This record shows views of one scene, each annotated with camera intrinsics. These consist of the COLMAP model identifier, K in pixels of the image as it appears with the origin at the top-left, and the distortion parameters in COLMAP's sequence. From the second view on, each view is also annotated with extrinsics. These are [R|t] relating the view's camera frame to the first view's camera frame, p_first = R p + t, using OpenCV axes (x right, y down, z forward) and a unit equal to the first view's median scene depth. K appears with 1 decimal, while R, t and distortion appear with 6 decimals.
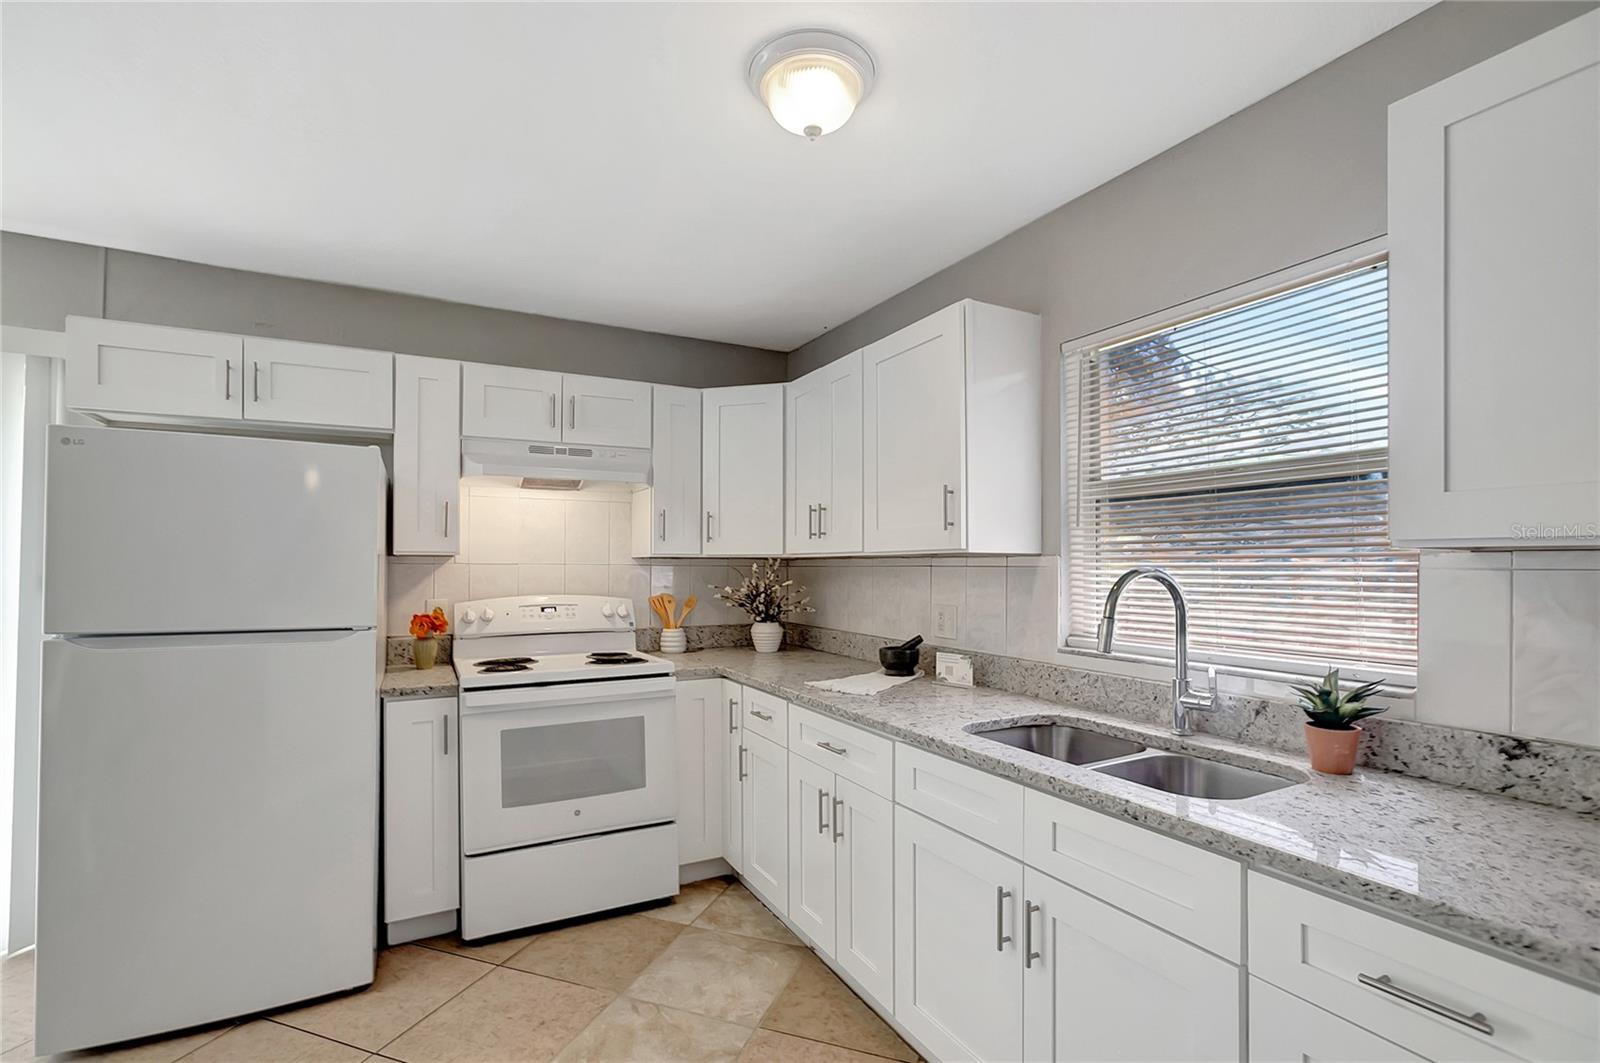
lens RADIAL K [[738.7, 0, 798.5], [0, 738.7, 559.5], [0, 0, 1]] dist [-0.026982, 0.026565]
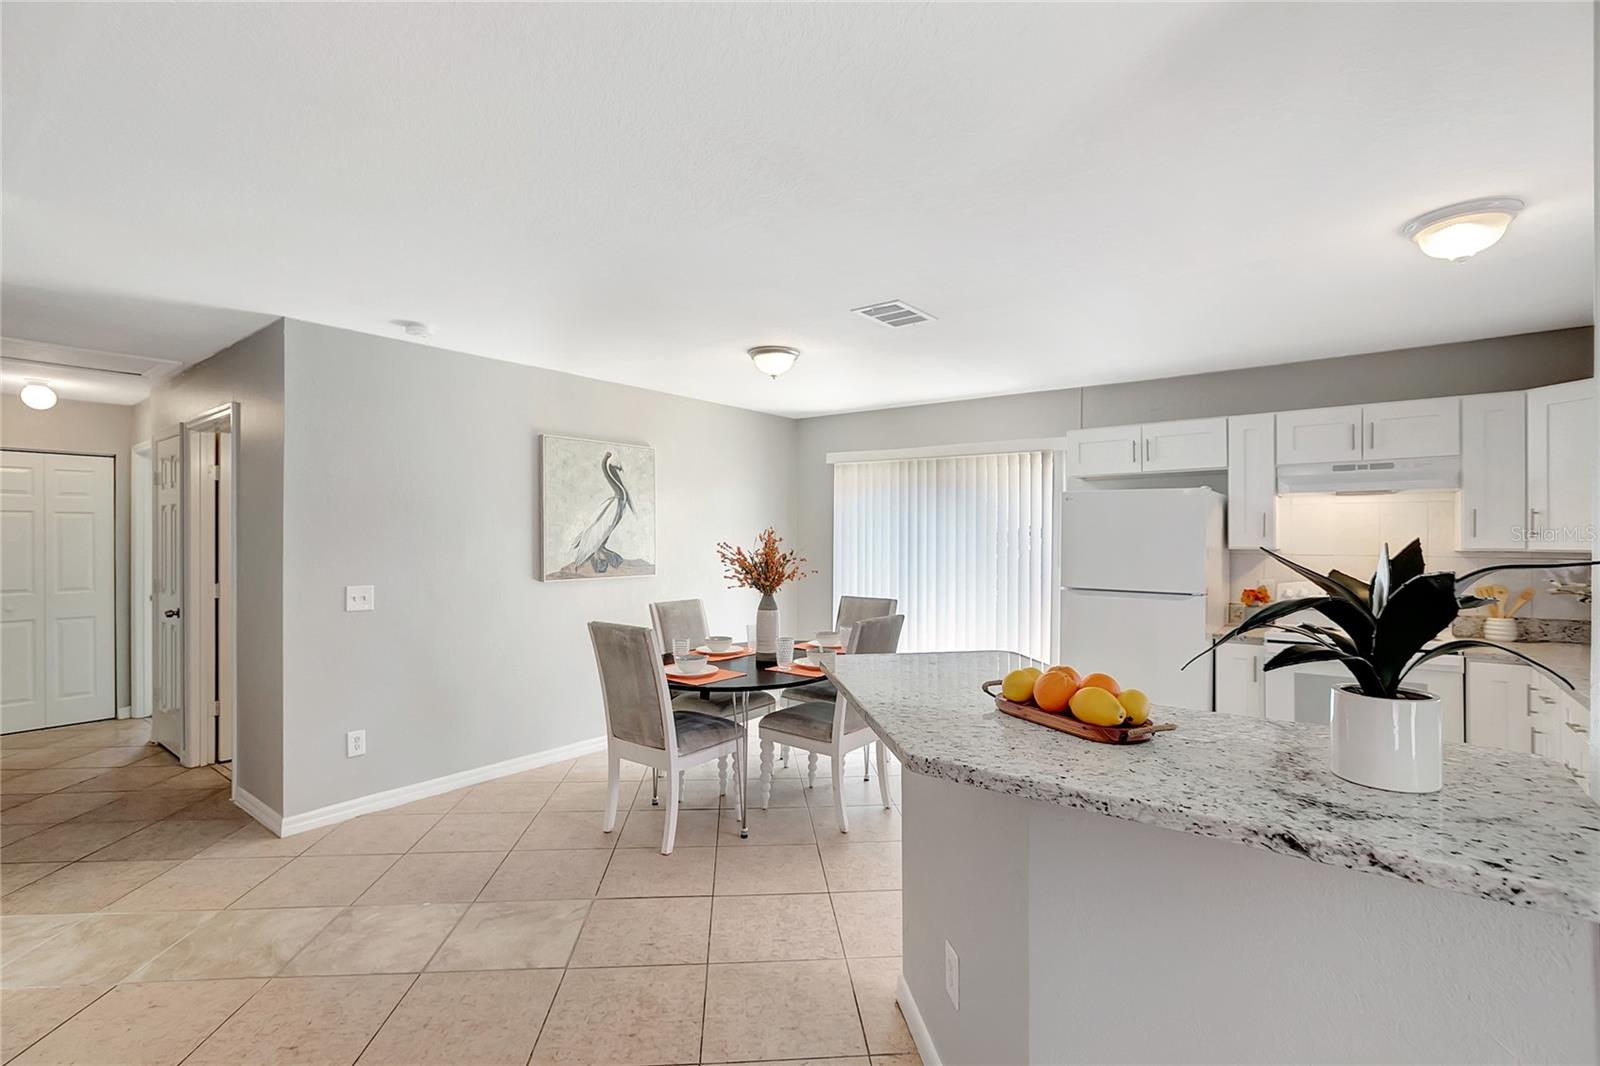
lens RADIAL K [[737.5, 0, 800.0], [0, 737.5, 533.0], [0, 0, 1]] dist [-0.000042, 0.000515]
pose [[0.417803, -0.007331, -0.908508, 0.456963], [0.007755, 0.999960, -0.004502, -0.038631], [0.908504, -0.005165, 0.417843, -0.436446]]
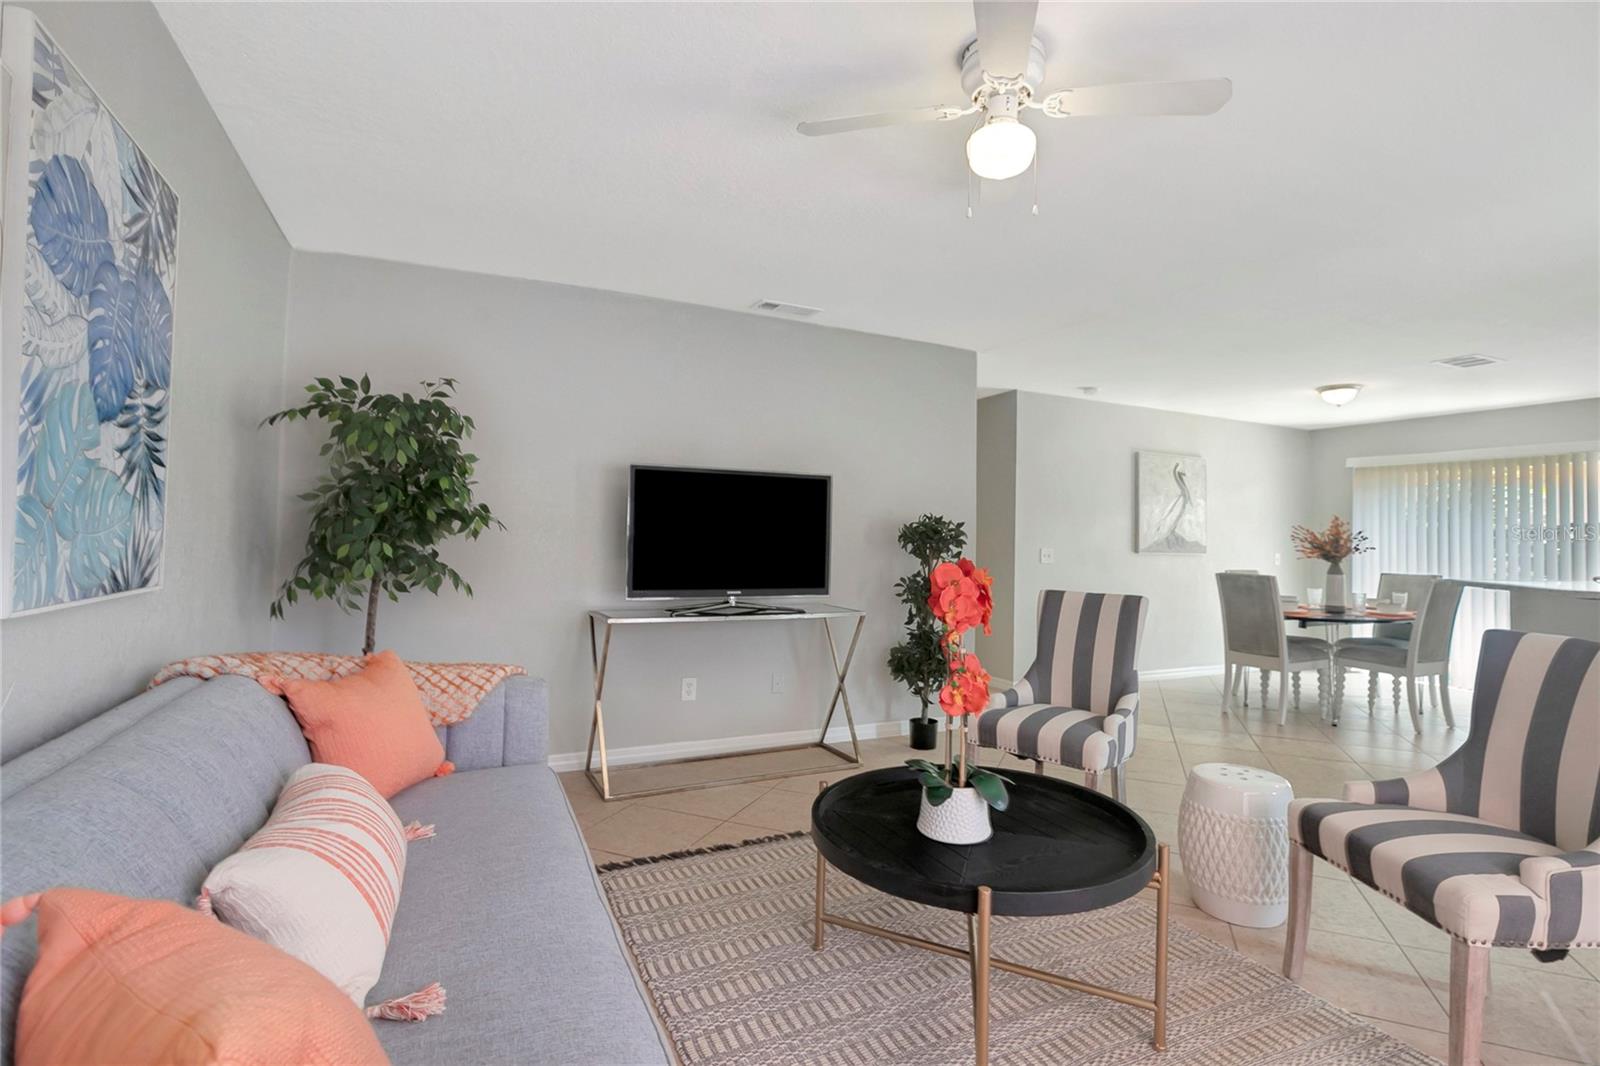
lens RADIAL K [[740.0, 0, 828.8], [0, 740.0, 515.8], [0, 0, 1]] dist [-0.001491, -0.000004]
pose [[-0.015117, -0.037498, -0.999182, 1.127365], [-0.013004, 0.999219, -0.037303, 0.037420], [0.999801, 0.012430, -0.015593, -1.217003]]
